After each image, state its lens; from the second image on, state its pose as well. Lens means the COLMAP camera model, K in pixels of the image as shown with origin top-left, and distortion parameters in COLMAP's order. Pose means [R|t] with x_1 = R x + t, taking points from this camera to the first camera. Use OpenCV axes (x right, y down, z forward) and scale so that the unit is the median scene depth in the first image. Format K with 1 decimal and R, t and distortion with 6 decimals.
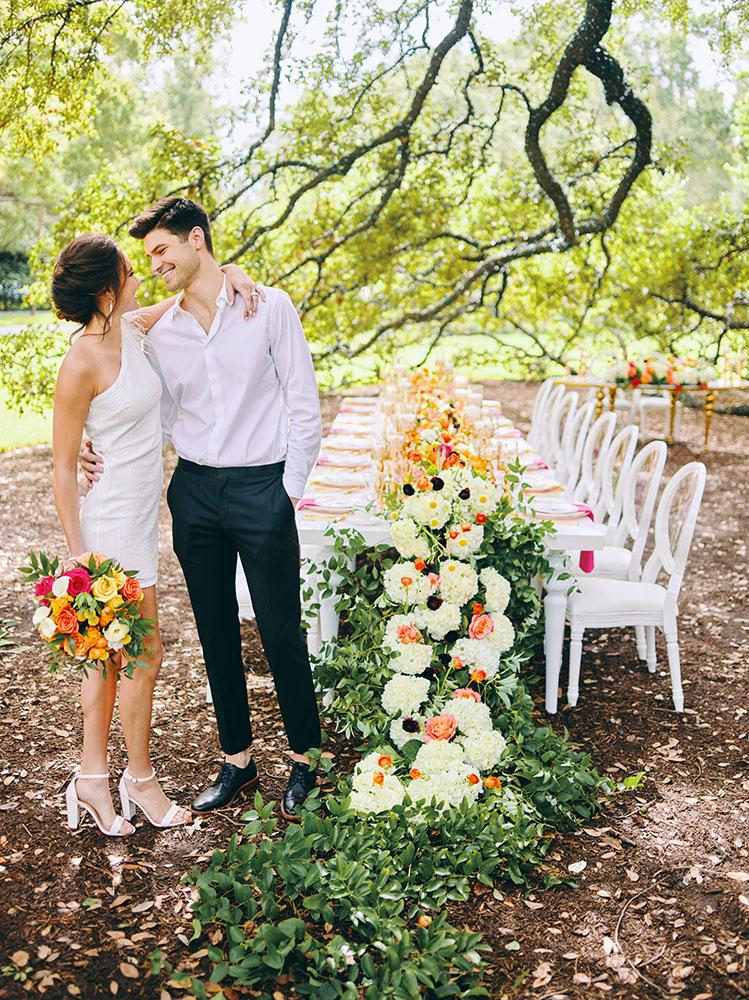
lens RADIAL K [[1077.5, 0, 371.6], [0, 1077.5, 536.1], [0, 0, 1]] dist [-0.060106, 0.050400]
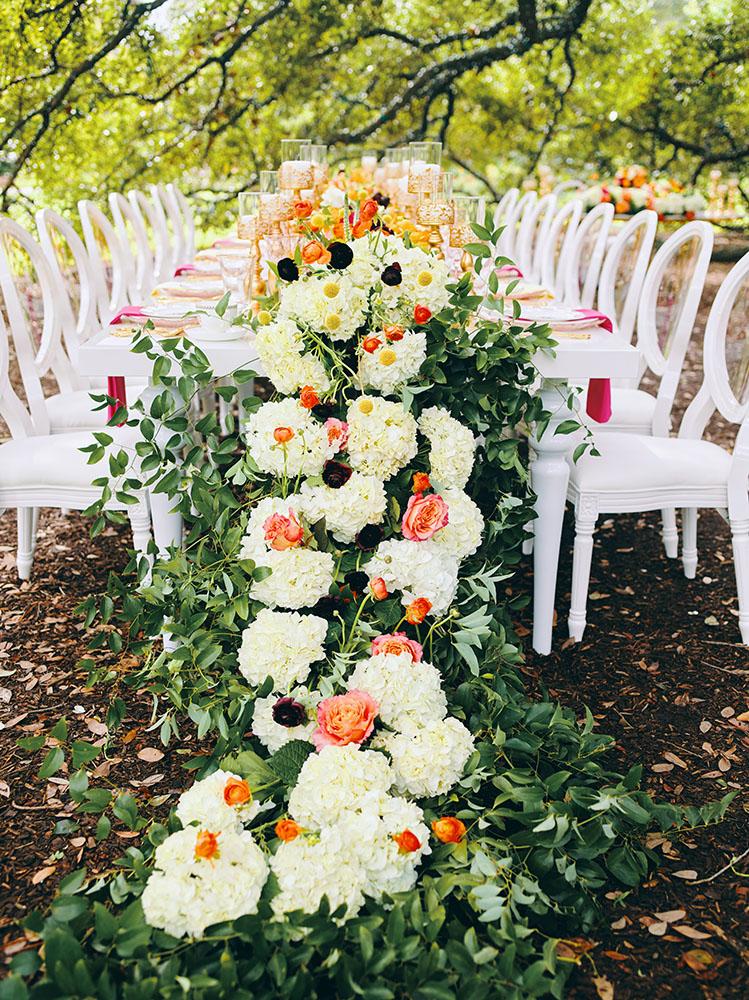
lens RADIAL K [[1077.5, 0, 371.6], [0, 1077.5, 536.1], [0, 0, 1]] dist [-0.060106, 0.050400]
pose [[0.998635, -0.022056, 0.047354, 0.047751], [0.016680, 0.993675, 0.111052, 0.032248], [-0.049504, -0.110110, 0.992686, 0.445978]]
